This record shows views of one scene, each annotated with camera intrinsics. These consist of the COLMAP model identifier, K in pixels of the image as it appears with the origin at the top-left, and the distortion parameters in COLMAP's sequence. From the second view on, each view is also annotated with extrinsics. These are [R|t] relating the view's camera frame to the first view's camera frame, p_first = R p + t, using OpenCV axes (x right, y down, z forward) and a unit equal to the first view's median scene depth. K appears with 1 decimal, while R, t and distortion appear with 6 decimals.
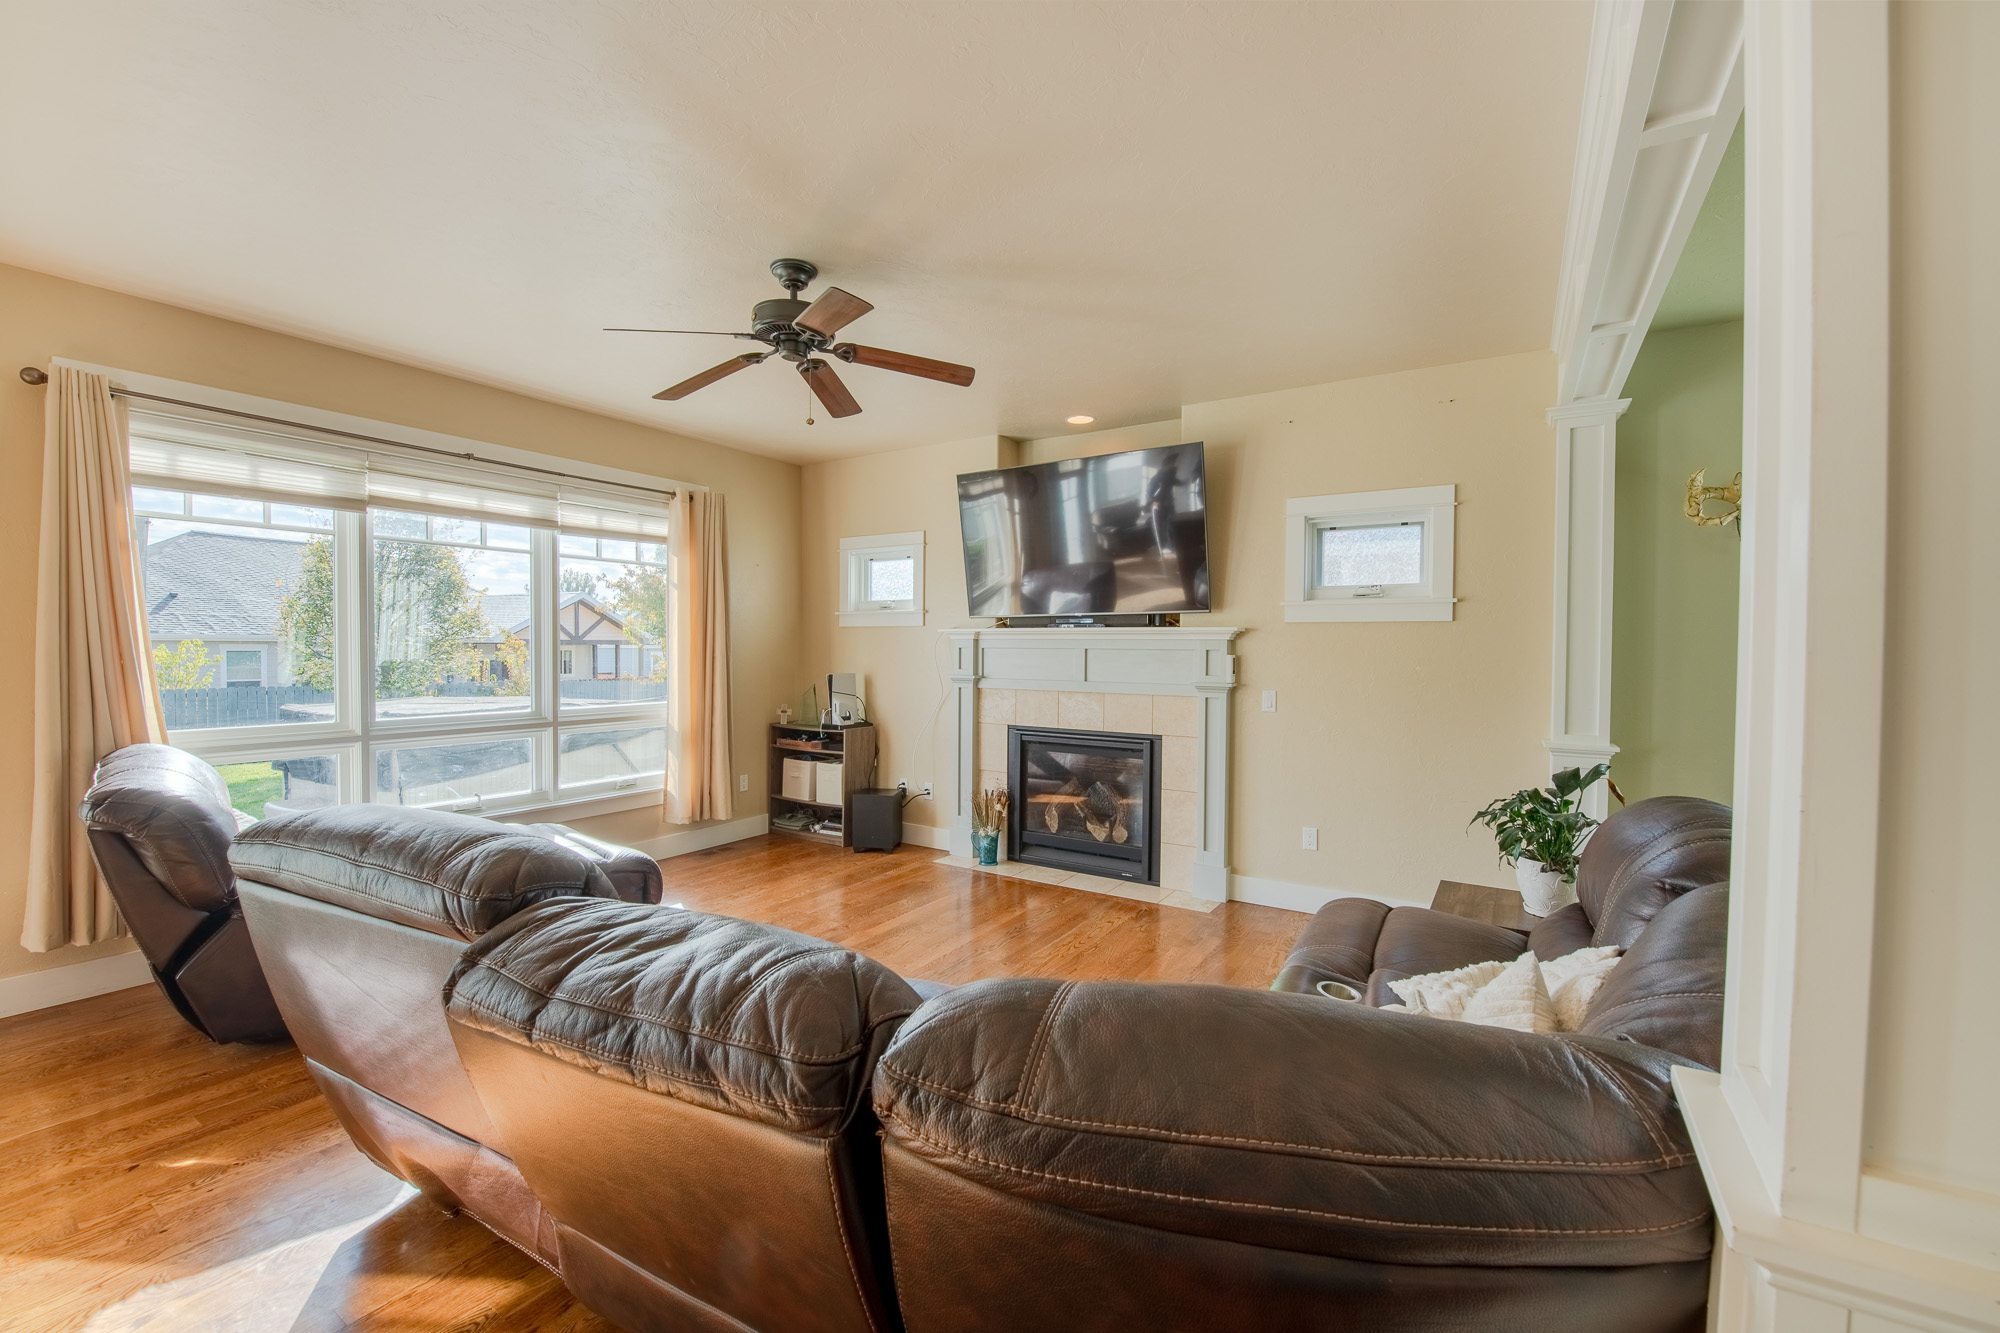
lens RADIAL K [[803.9, 0, 1008.5], [0, 803.9, 666.6], [0, 0, 1]] dist [-0.013408, -0.002467]
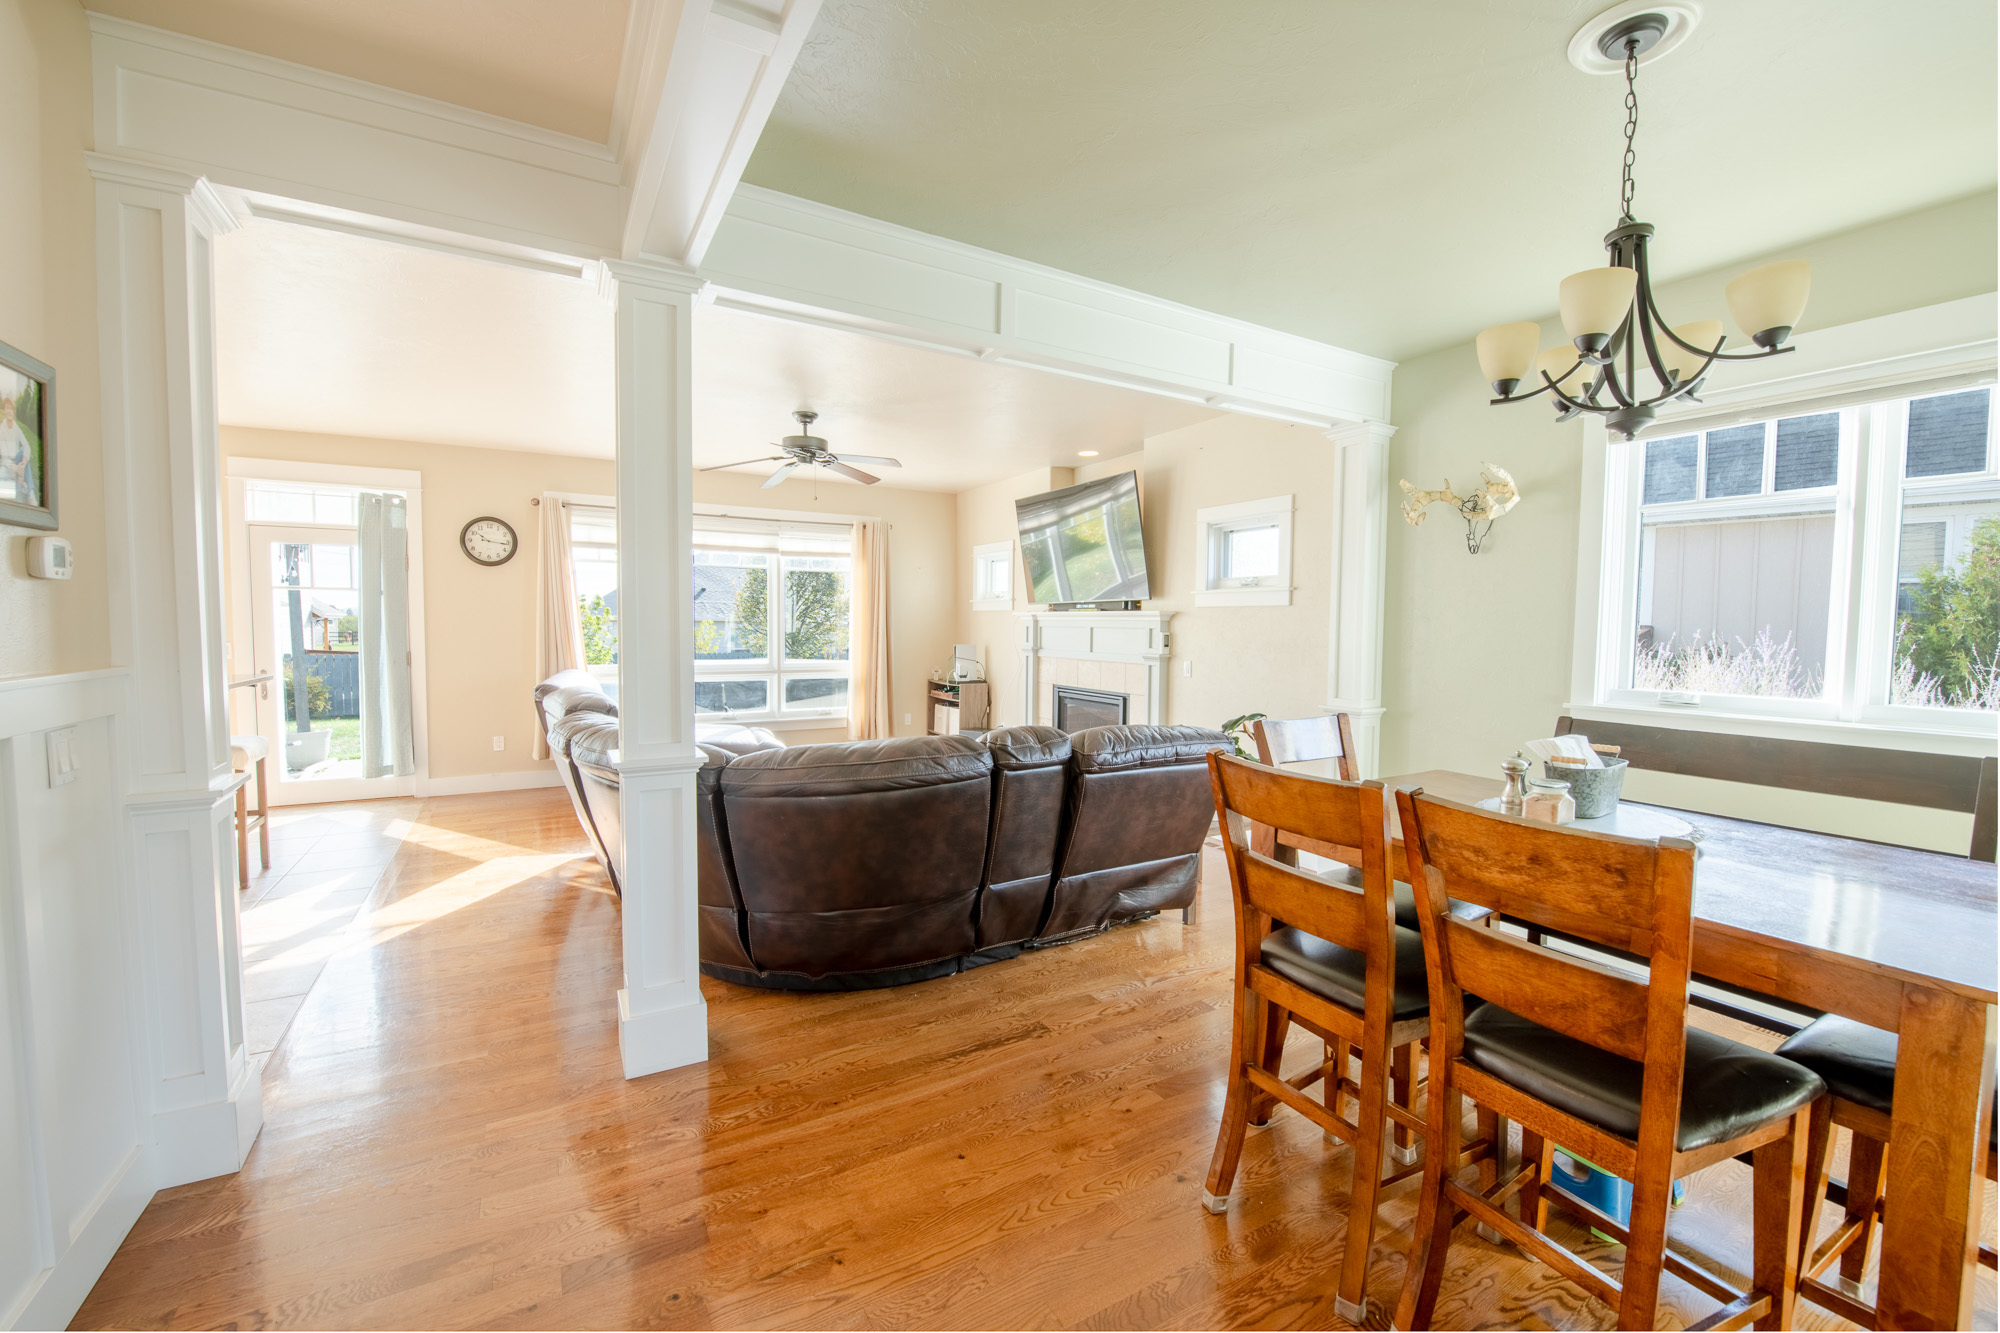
lens RADIAL K [[803.9, 0, 1008.5], [0, 803.9, 666.6], [0, 0, 1]] dist [-0.013408, -0.002467]
pose [[0.887347, 0.025906, -0.460374, 0.615765], [-0.014121, 0.999479, 0.029025, 0.006154], [0.460886, -0.019255, 0.887250, -0.248588]]
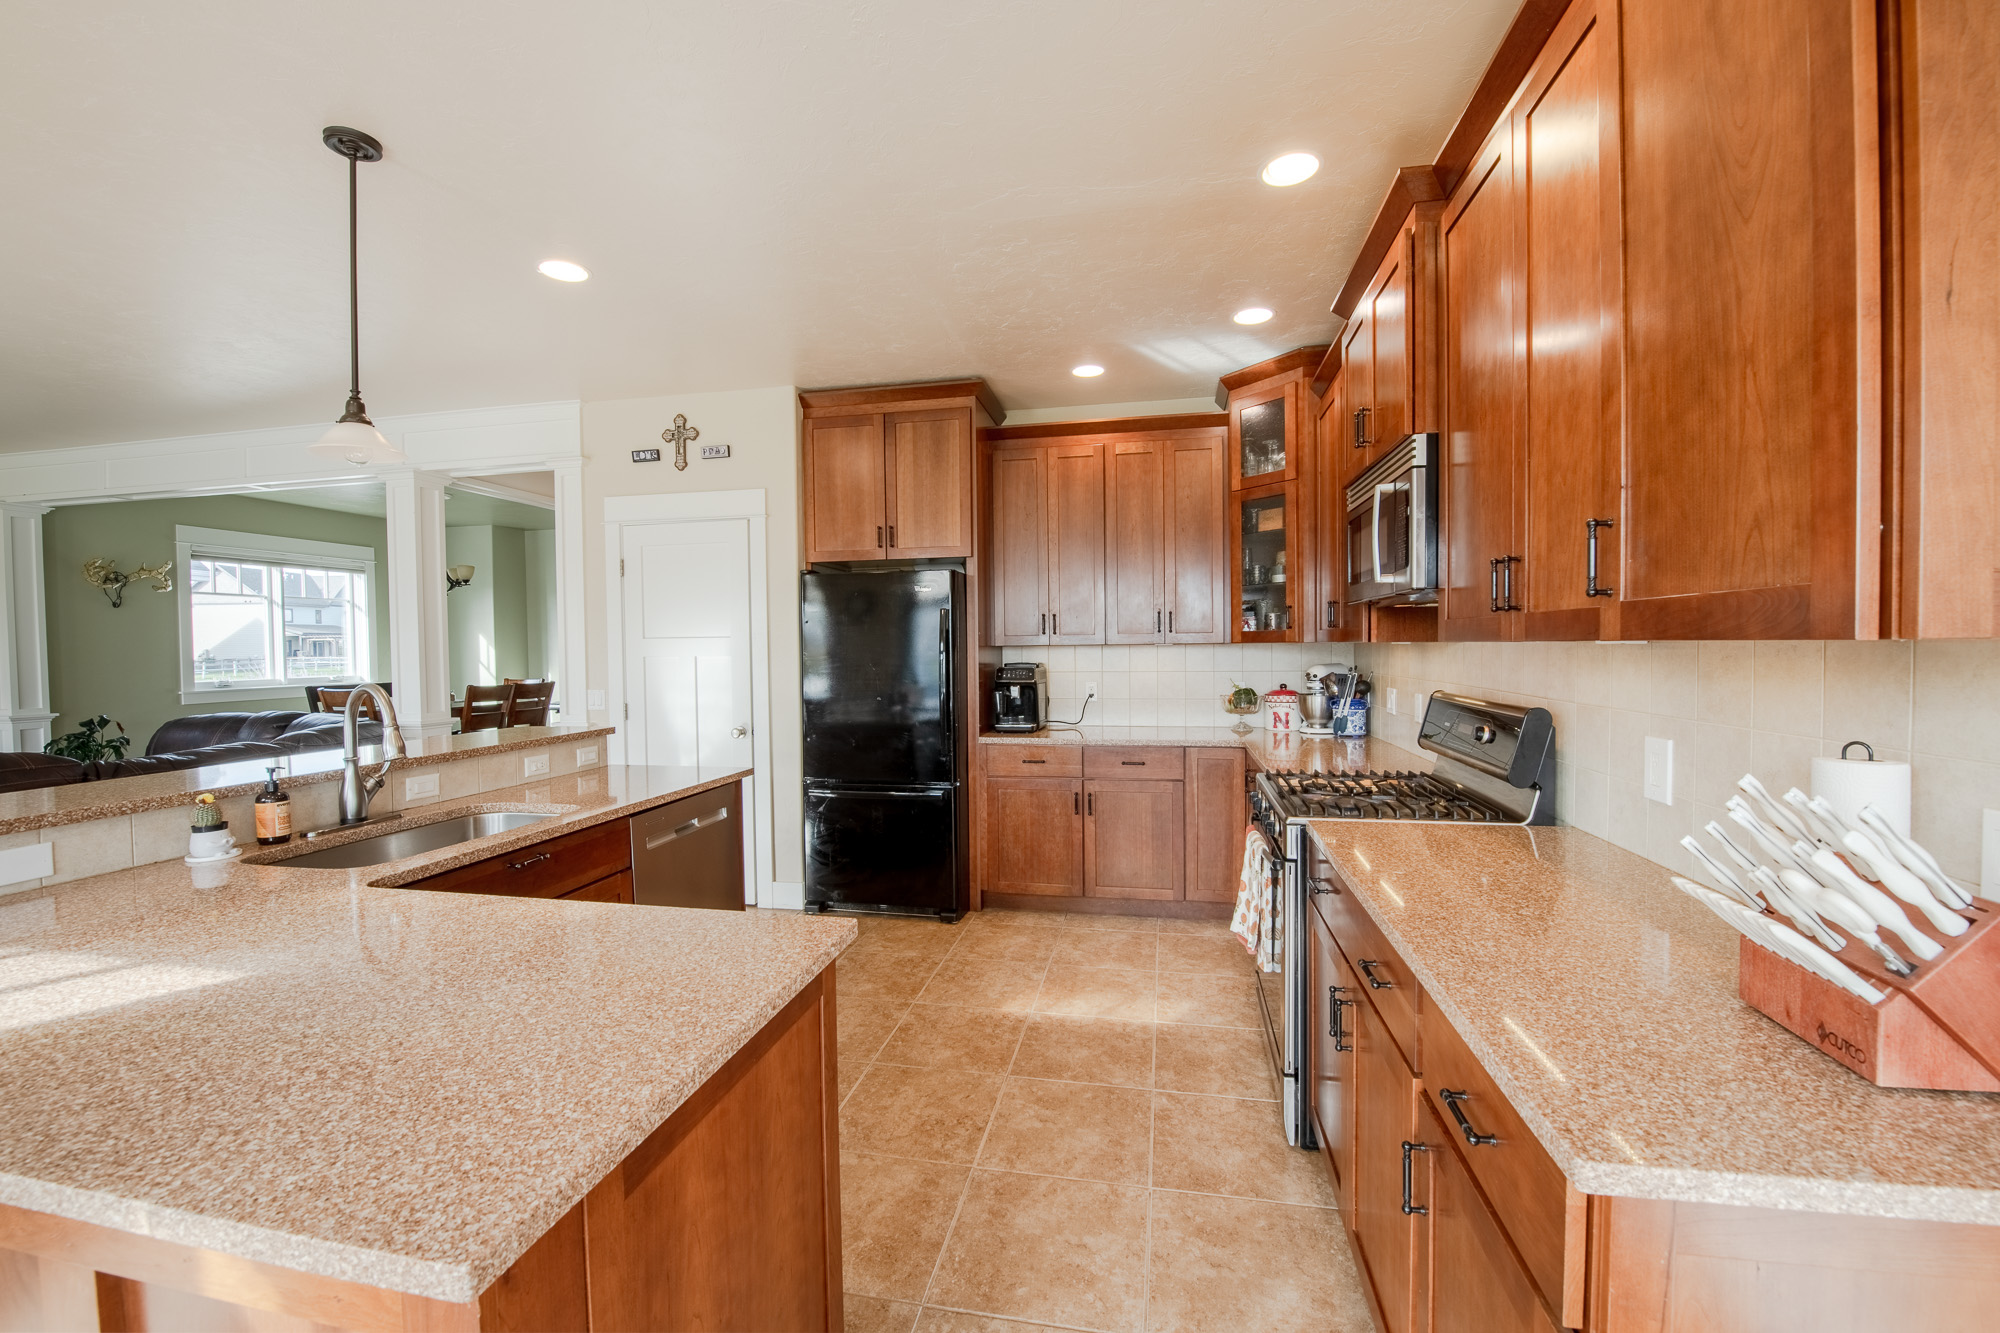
lens RADIAL K [[803.9, 0, 1008.5], [0, 803.9, 666.6], [0, 0, 1]] dist [-0.013408, -0.002467]
pose [[-0.363310, -0.028683, 0.931227, -1.109907], [0.030911, 0.998605, 0.042818, -0.001576], [-0.931155, 0.044342, -0.361916, -0.209232]]
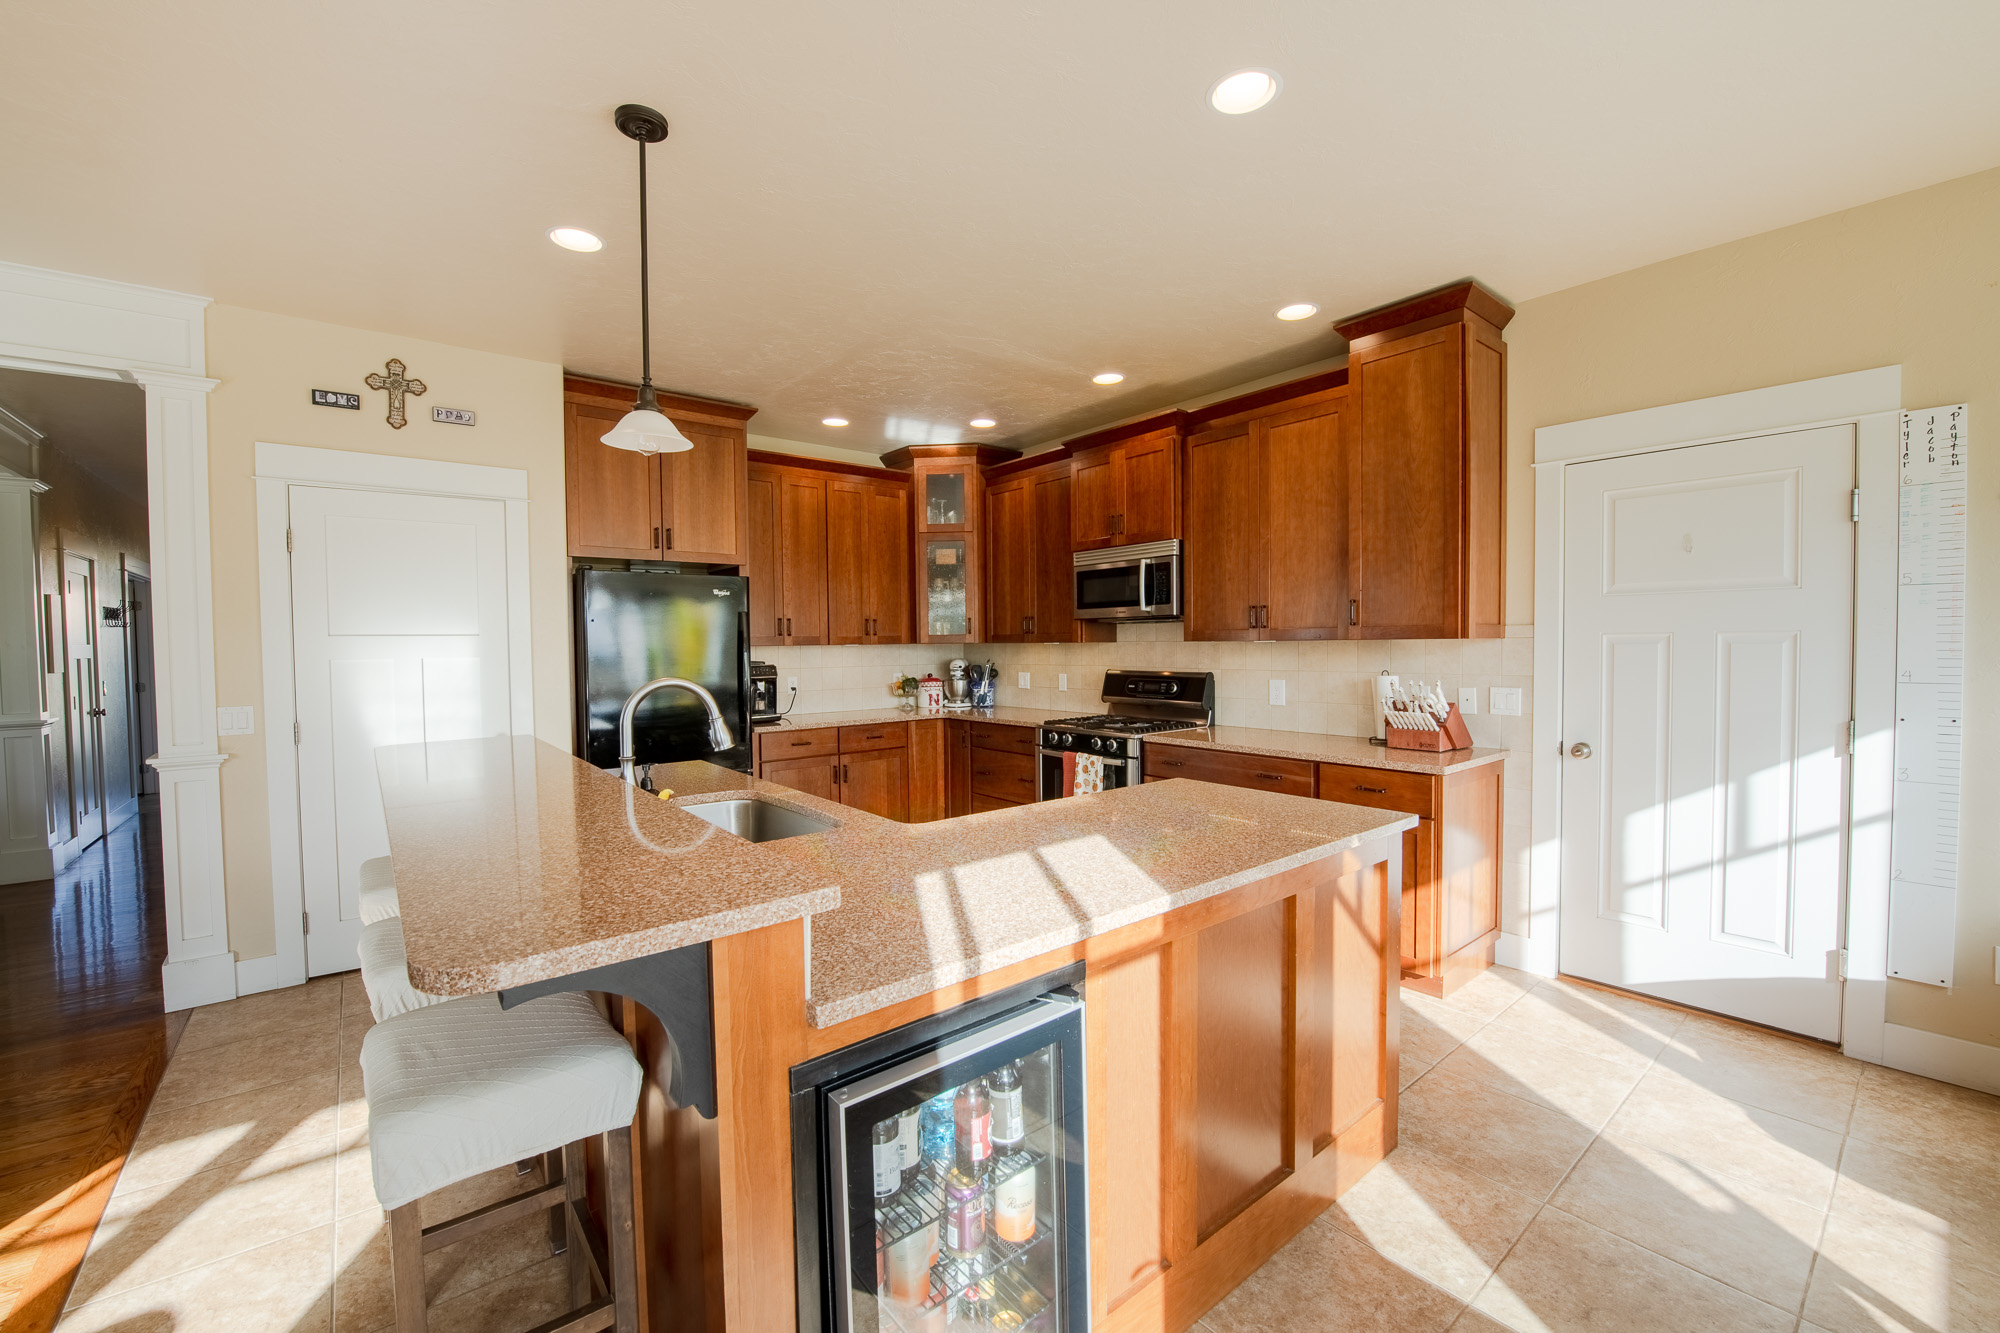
lens RADIAL K [[803.9, 0, 1008.5], [0, 803.9, 666.6], [0, 0, 1]] dist [-0.013408, -0.002467]
pose [[-0.949978, -0.007013, 0.312239, -0.871355], [0.010881, 0.998398, 0.055530, -0.013595], [-0.312128, 0.056150, -0.948379, 0.355948]]
